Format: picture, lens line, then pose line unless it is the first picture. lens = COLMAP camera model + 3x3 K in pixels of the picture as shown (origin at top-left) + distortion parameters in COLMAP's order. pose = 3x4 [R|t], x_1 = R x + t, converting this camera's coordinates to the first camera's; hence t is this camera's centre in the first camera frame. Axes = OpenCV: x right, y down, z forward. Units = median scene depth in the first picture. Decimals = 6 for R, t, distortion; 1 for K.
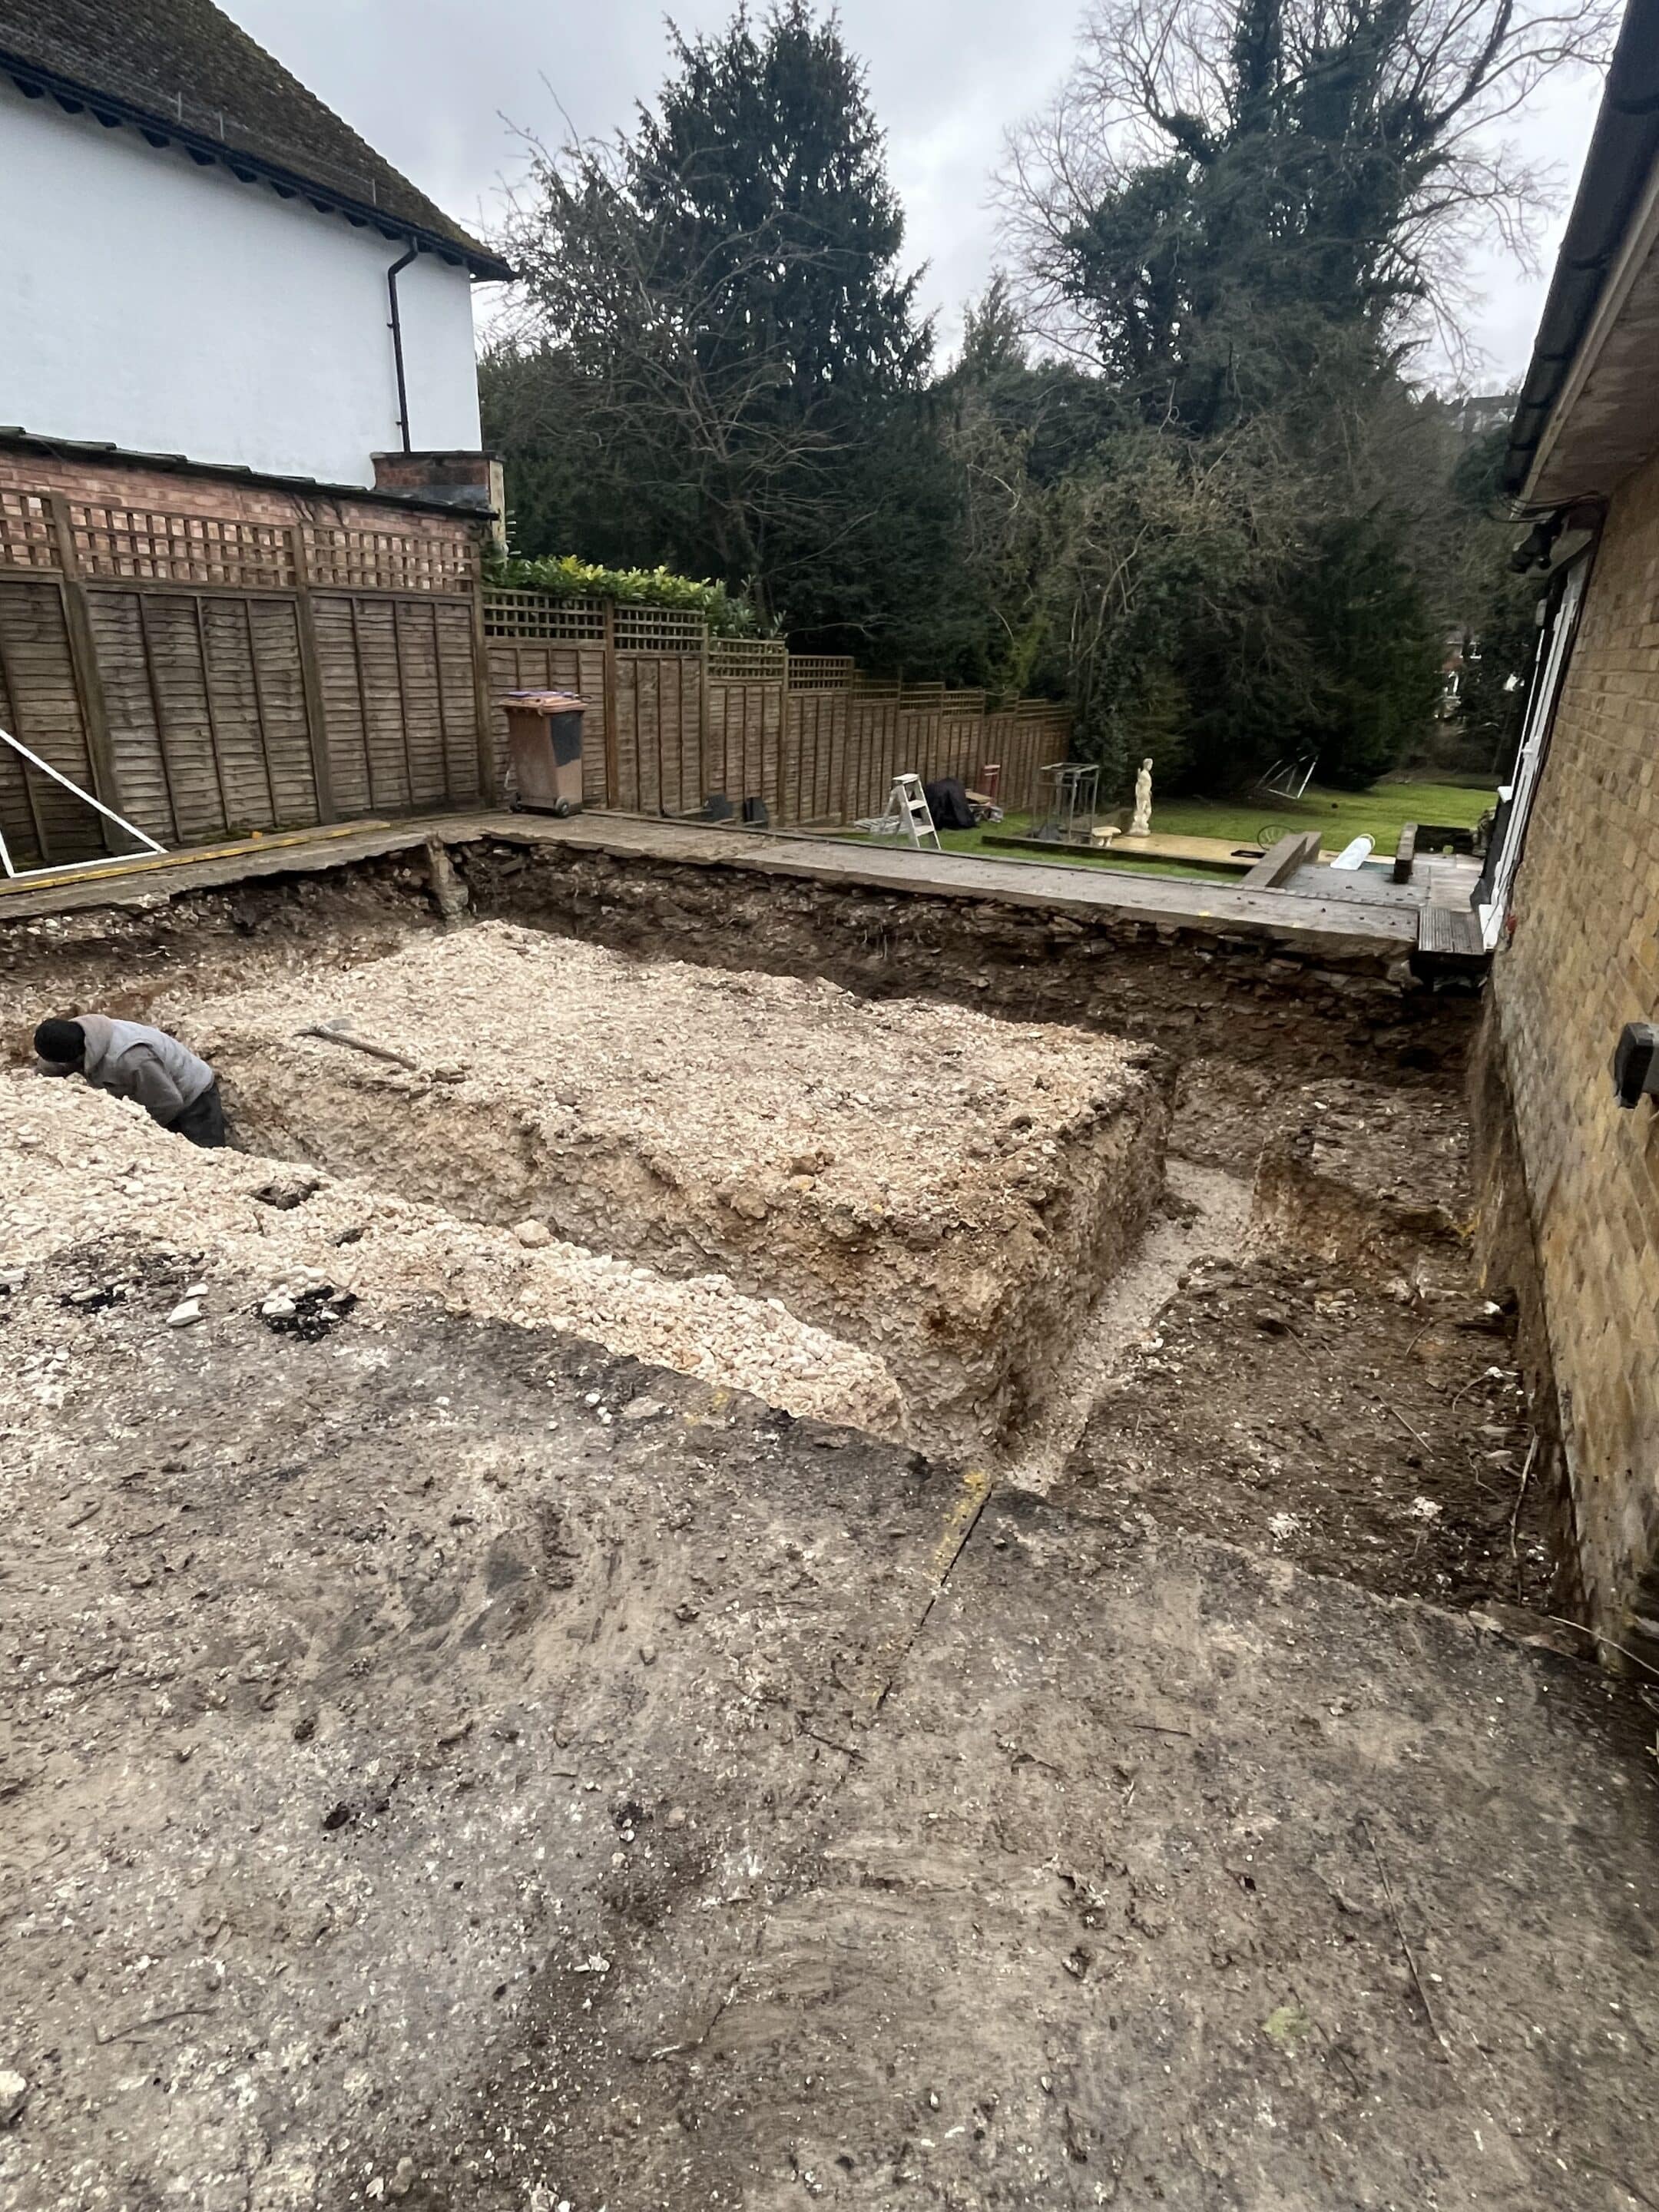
lens RADIAL K [[1190.6, 0, 831.2], [0, 1190.6, 1106.6], [0, 0, 1]] dist [-0.001367, -0.000935]
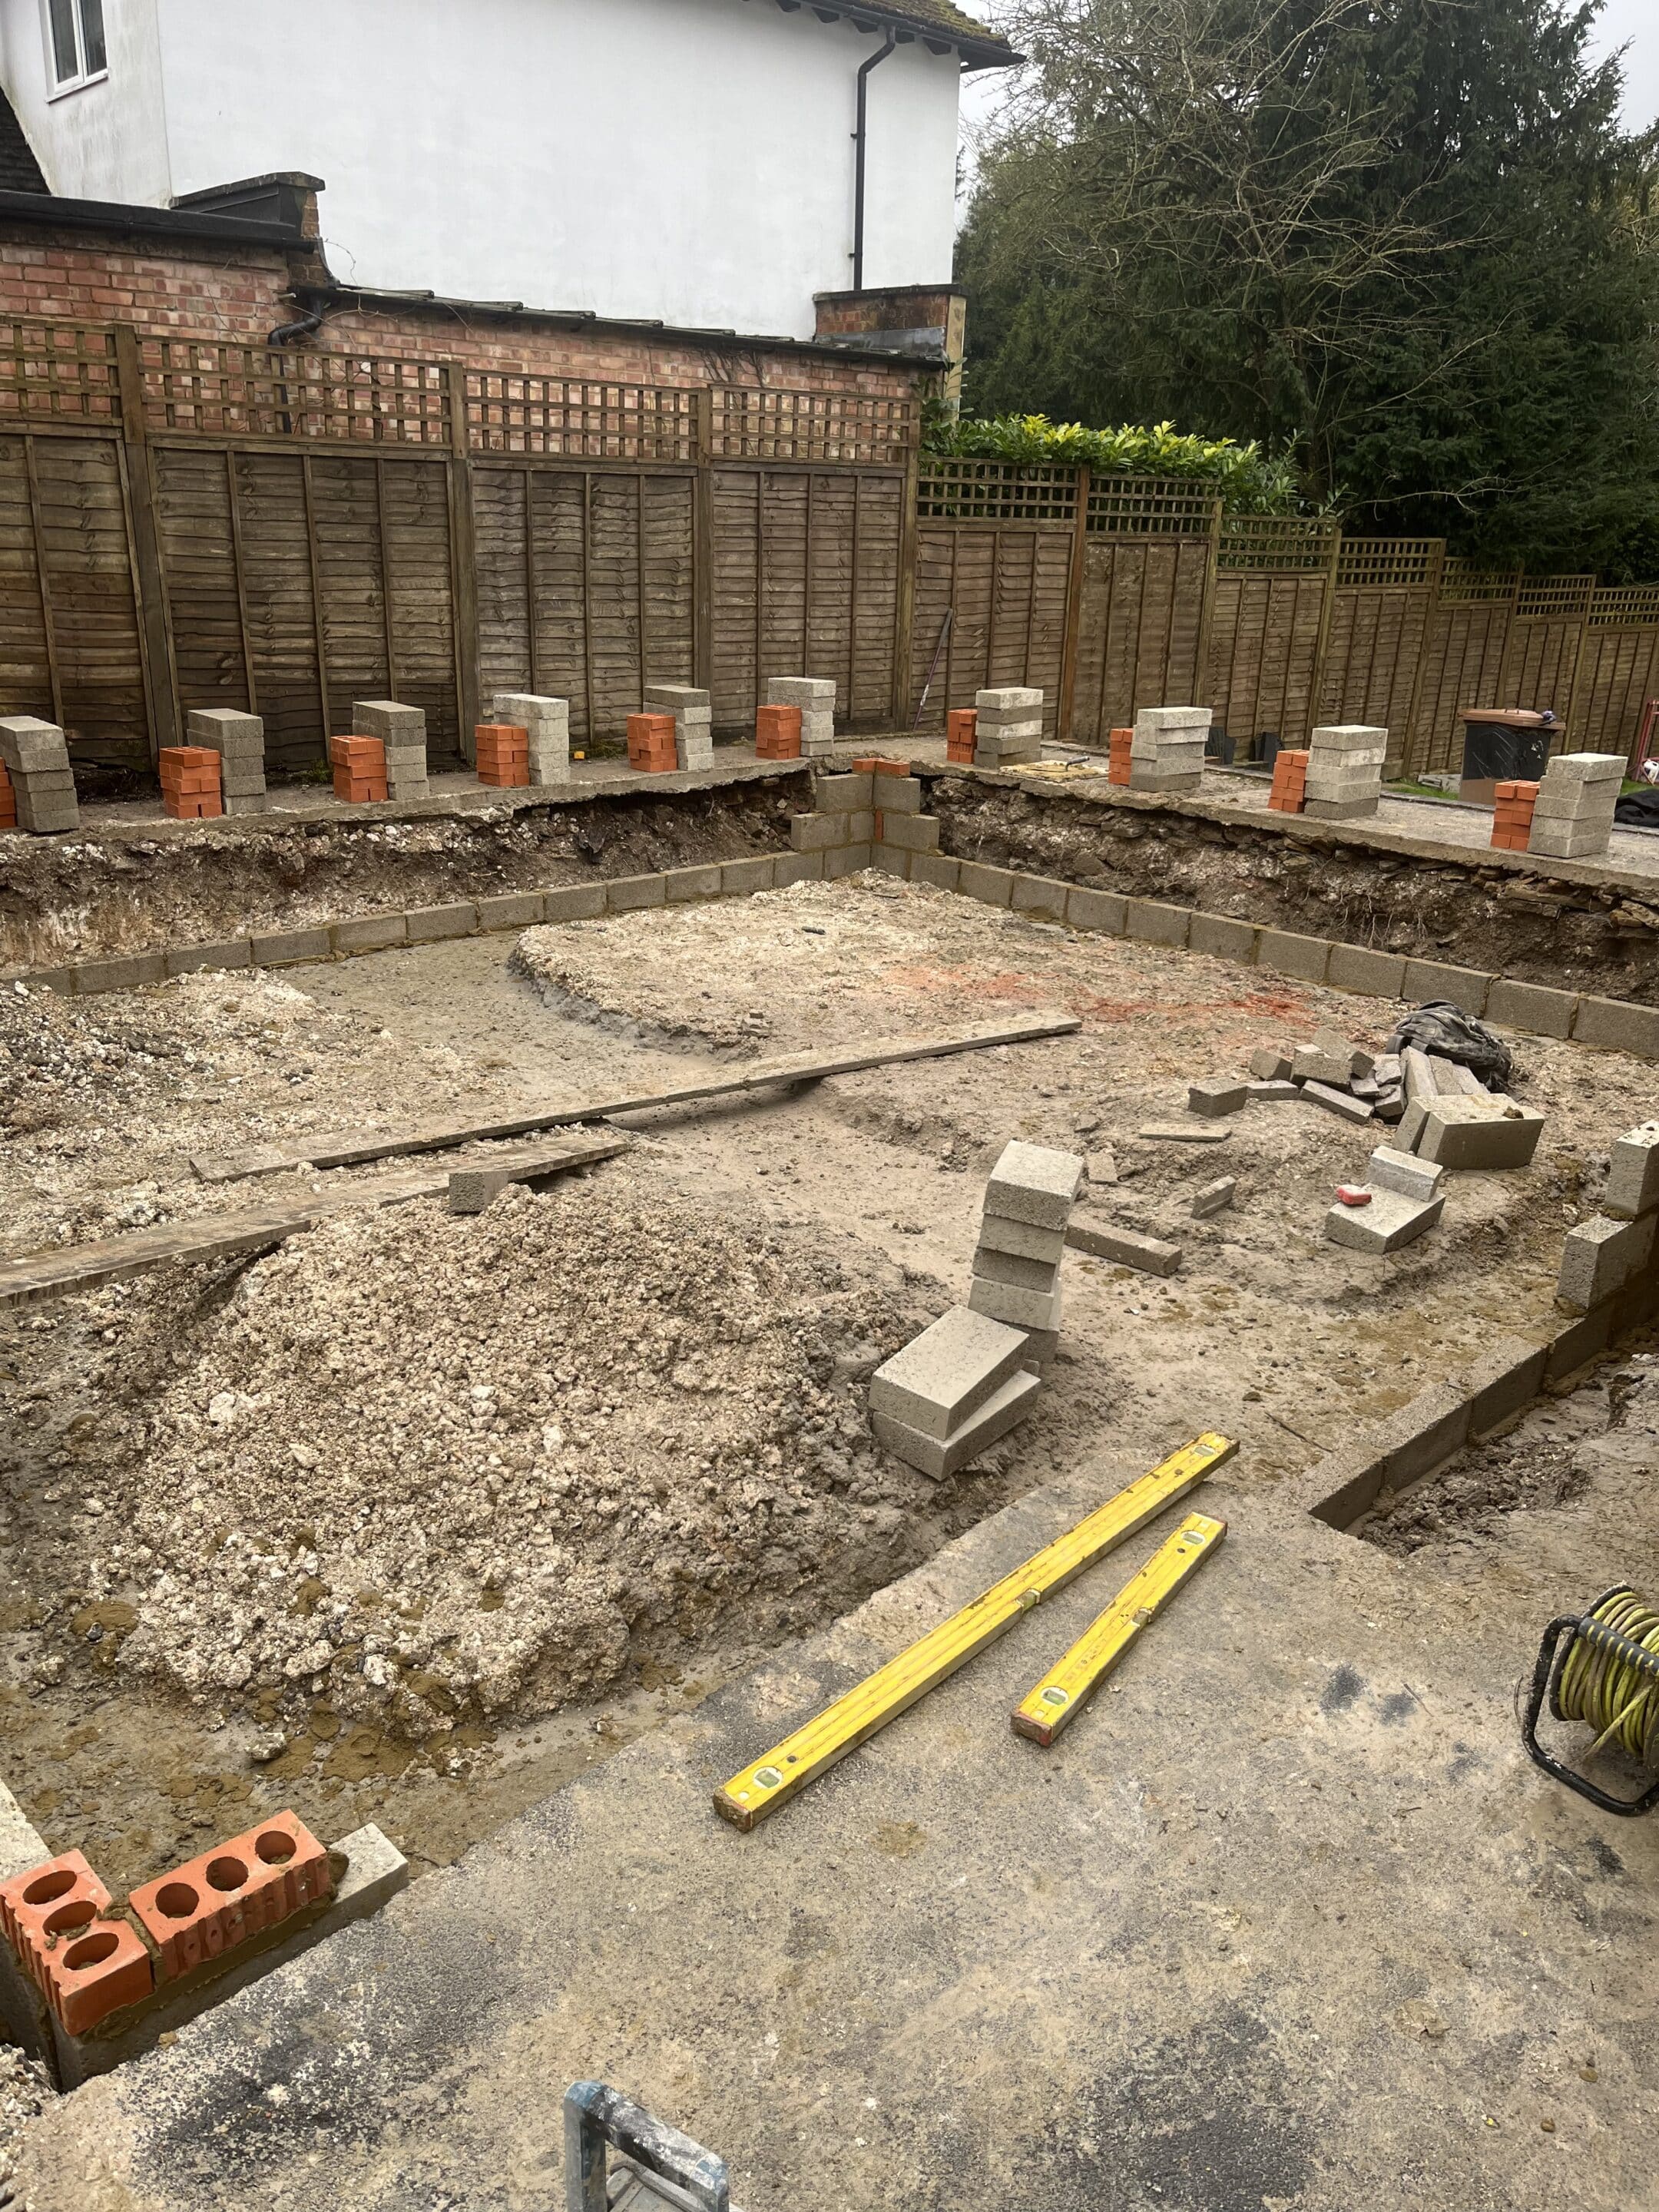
lens RADIAL K [[1666.8, 0, 823.1], [0, 1666.8, 1115.2], [0, 0, 1]] dist [0.054205, -0.072653]
pose [[0.935955, 0.108094, -0.335118, 0.085460], [-0.119761, 0.992700, -0.014283, 0.032503], [0.331128, 0.053502, 0.942068, -0.069664]]
